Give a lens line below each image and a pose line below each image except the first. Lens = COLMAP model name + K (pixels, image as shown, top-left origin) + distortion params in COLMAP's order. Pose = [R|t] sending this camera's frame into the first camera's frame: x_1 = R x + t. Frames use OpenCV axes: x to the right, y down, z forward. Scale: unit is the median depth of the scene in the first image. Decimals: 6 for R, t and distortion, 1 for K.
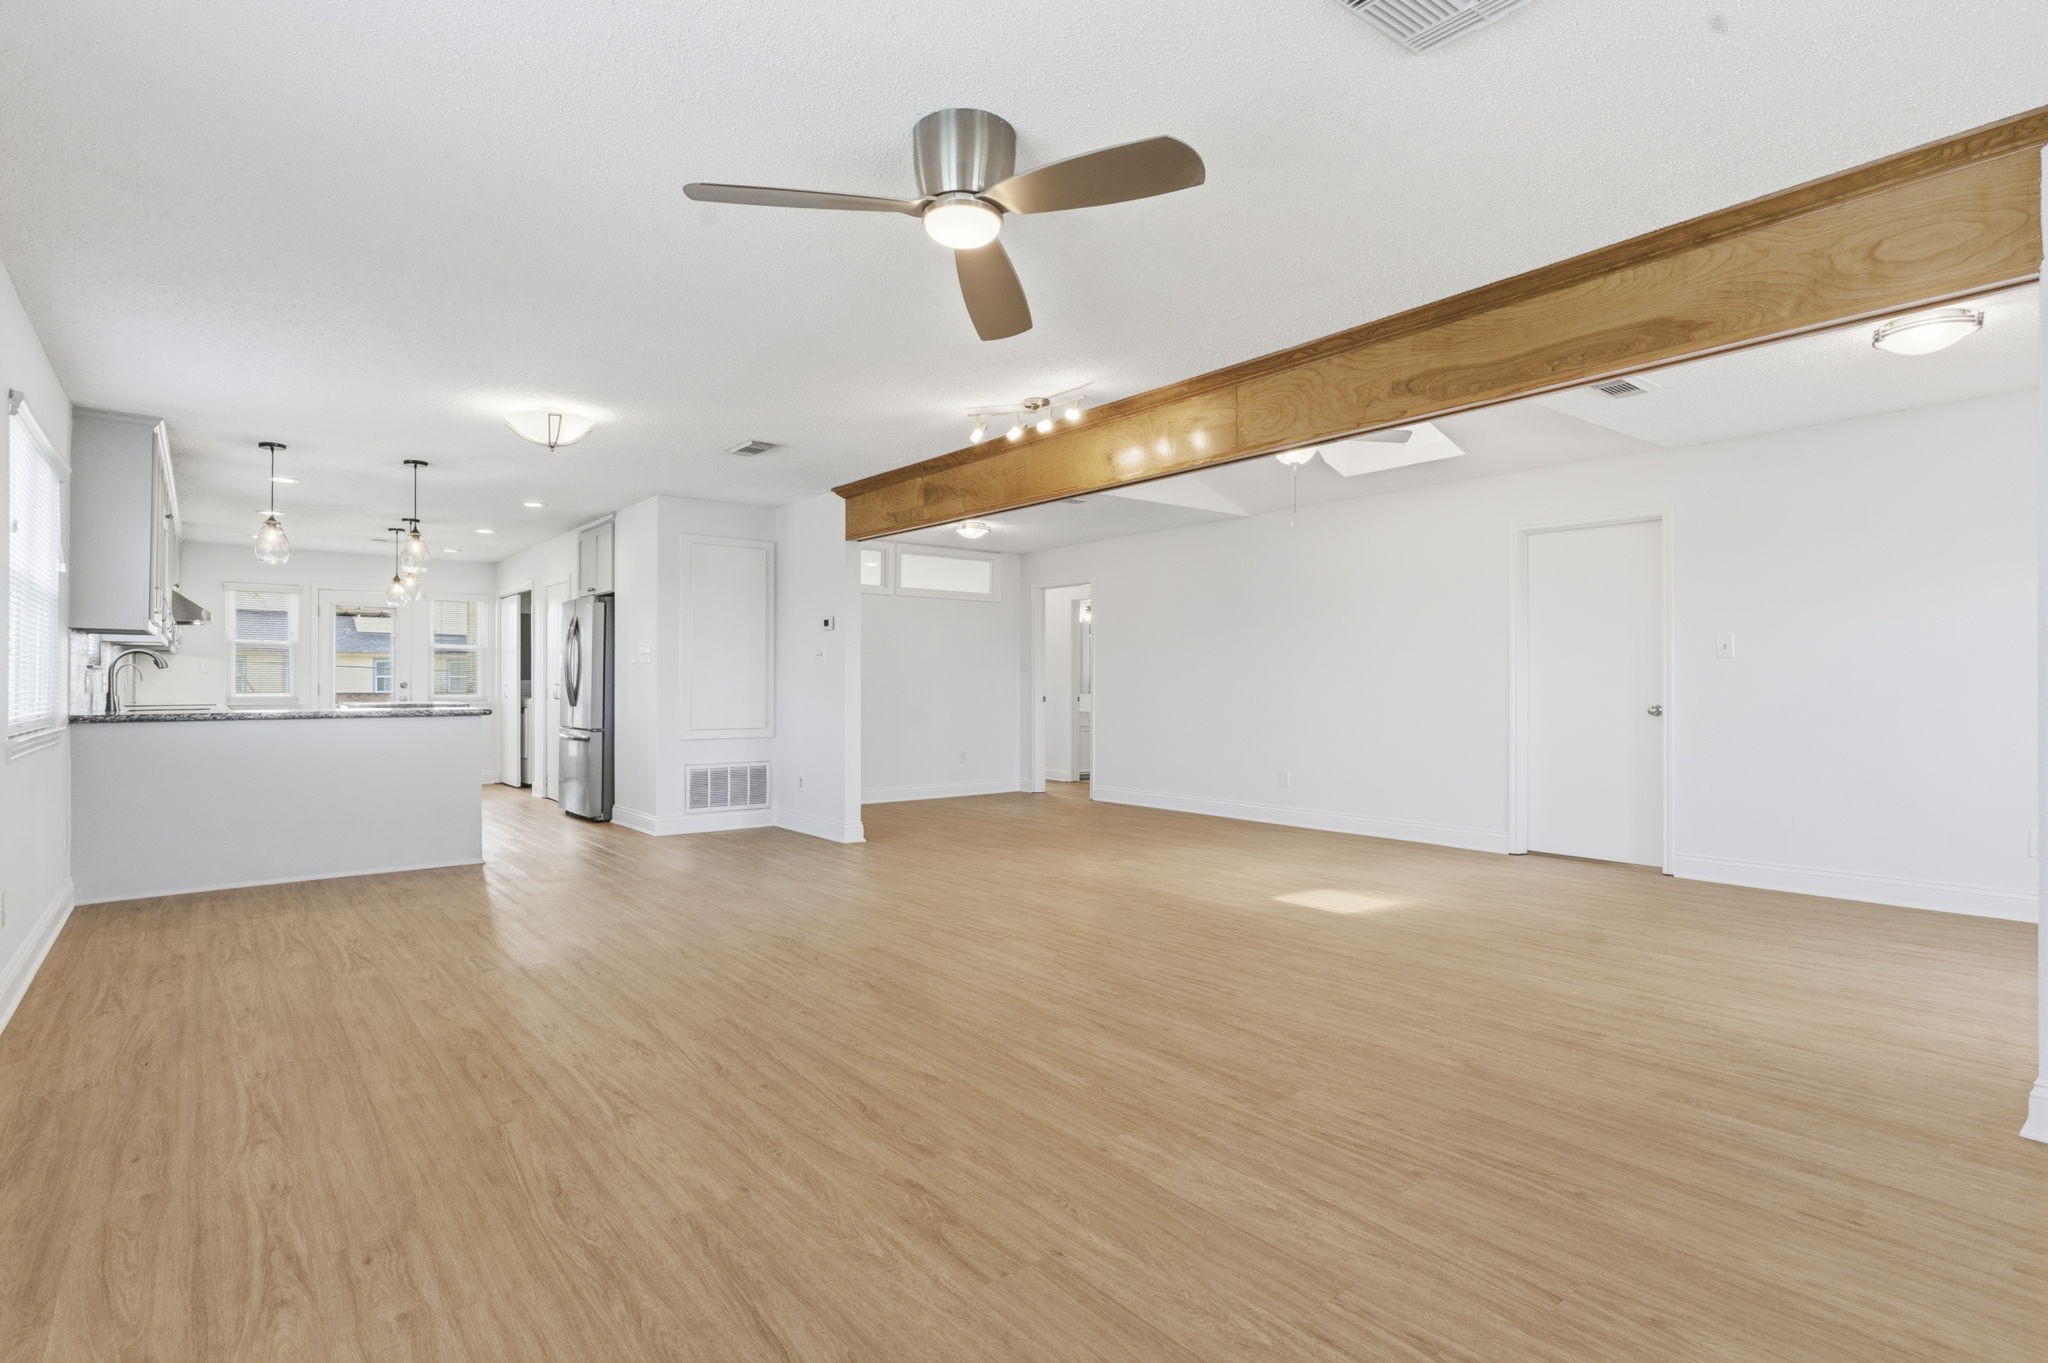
lens RADIAL K [[1036.7, 0, 1017.5], [0, 1036.7, 692.8], [0, 0, 1]] dist [0.004048, 0.000547]
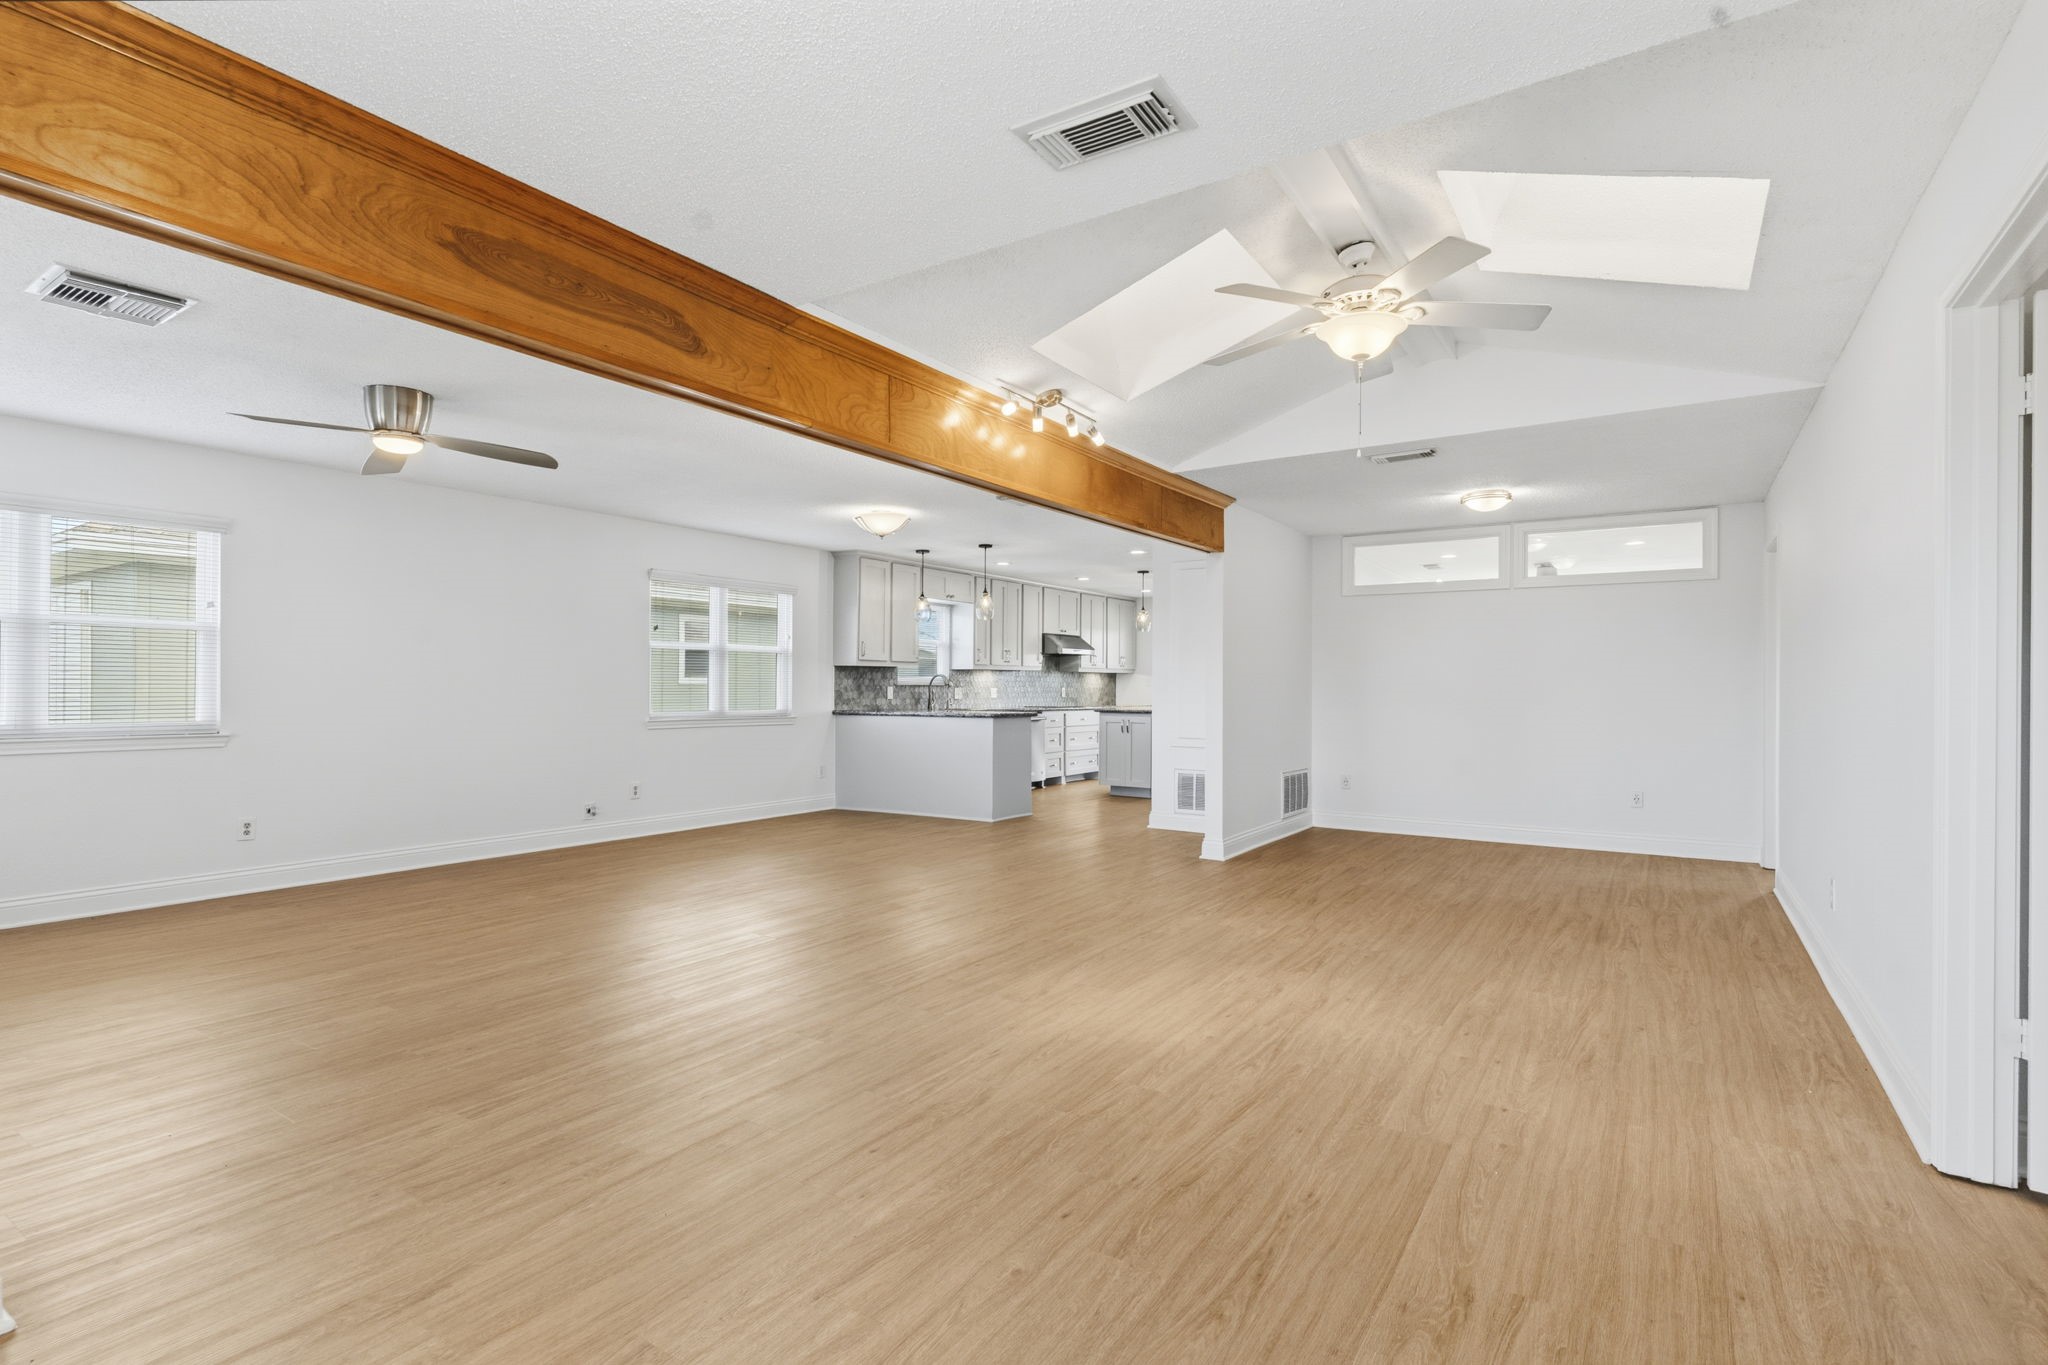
lens RADIAL K [[977.2, 0, 992.1], [0, 977.2, 684.1], [0, 0, 1]] dist [0.002251, 0.000803]
pose [[0.296167, -0.008592, -0.955098, 0.597221], [-0.010120, 0.999875, -0.012133, -0.006285], [0.955083, 0.013259, 0.296043, 0.480226]]
